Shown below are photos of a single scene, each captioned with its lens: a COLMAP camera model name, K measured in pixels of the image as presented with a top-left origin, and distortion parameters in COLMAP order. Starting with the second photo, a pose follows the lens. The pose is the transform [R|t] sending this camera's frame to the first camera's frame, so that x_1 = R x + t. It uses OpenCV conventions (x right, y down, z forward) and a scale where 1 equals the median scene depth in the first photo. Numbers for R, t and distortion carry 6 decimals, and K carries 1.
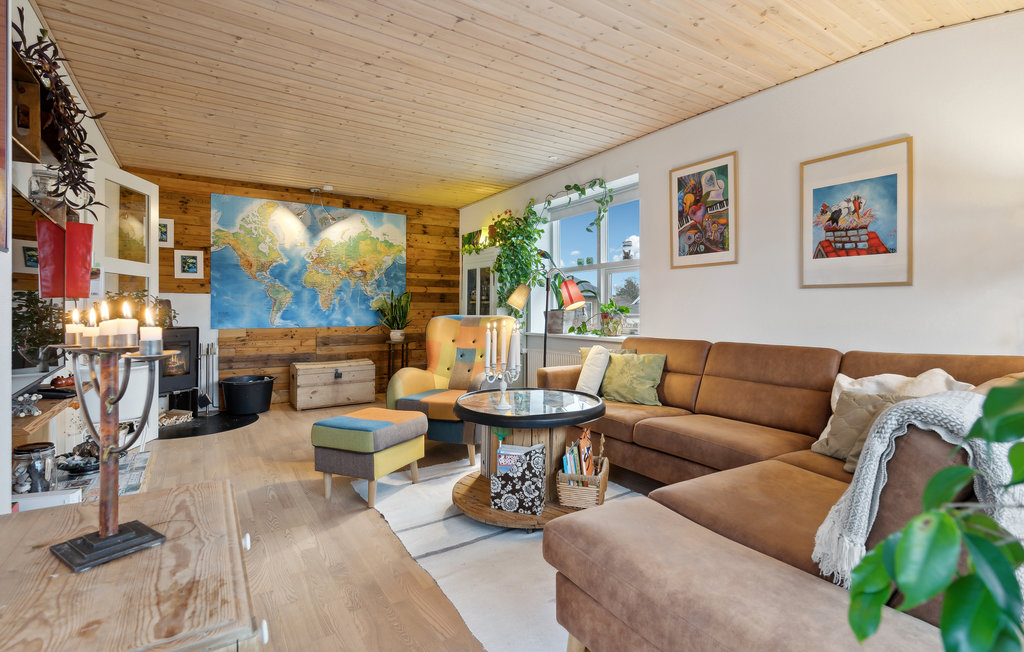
lens RADIAL K [[479.0, 0, 510.8], [0, 479.0, 308.1], [0, 0, 1]] dist [0.001819, 0.000224]
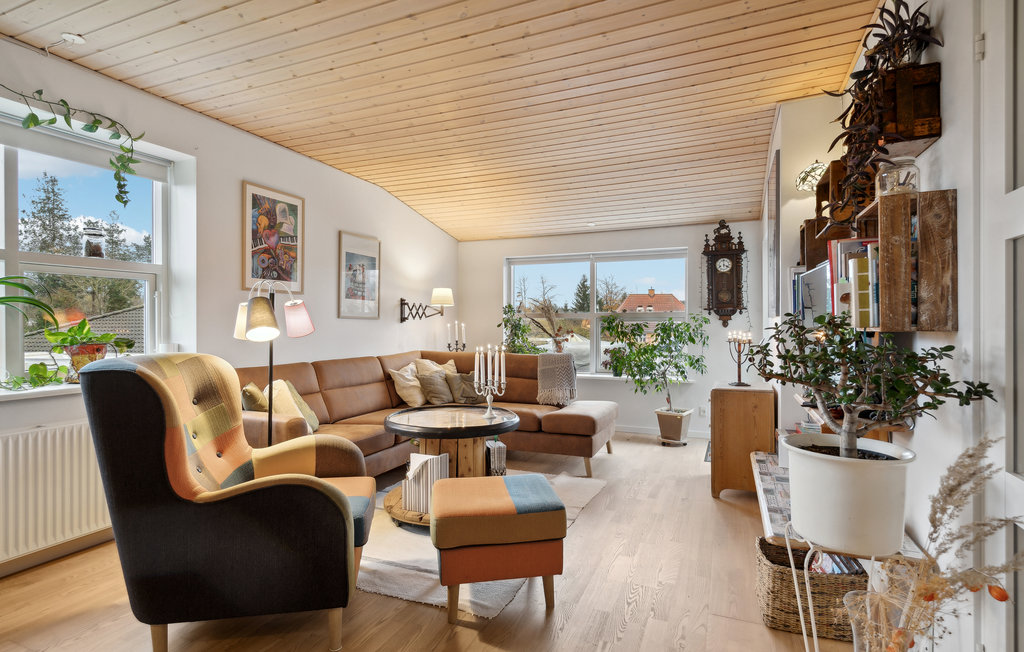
lens RADIAL K [[515.3, 0, 513.2], [0, 515.3, 324.1], [0, 0, 1]] dist [0.001164, 0.000066]
pose [[-0.557100, 0.003159, 0.830439, -0.798936], [0.001294, 0.999995, -0.002936, -0.015338], [-0.830444, -0.000561, -0.557101, 1.191581]]
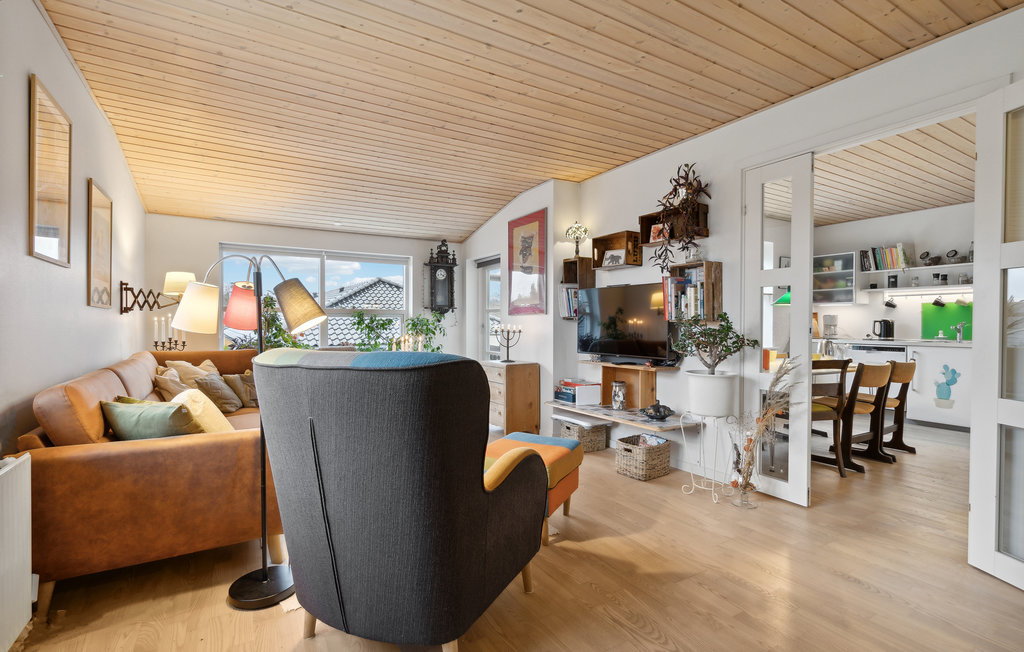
lens RADIAL K [[479.0, 0, 513.0], [0, 479.0, 326.3], [0, 0, 1]] dist [0.001819, 0.000224]
pose [[-0.999325, -0.001788, 0.036703, -0.246006], [-0.001607, 0.999986, 0.004959, -0.004042], [-0.036712, 0.004897, -0.999314, 1.630674]]
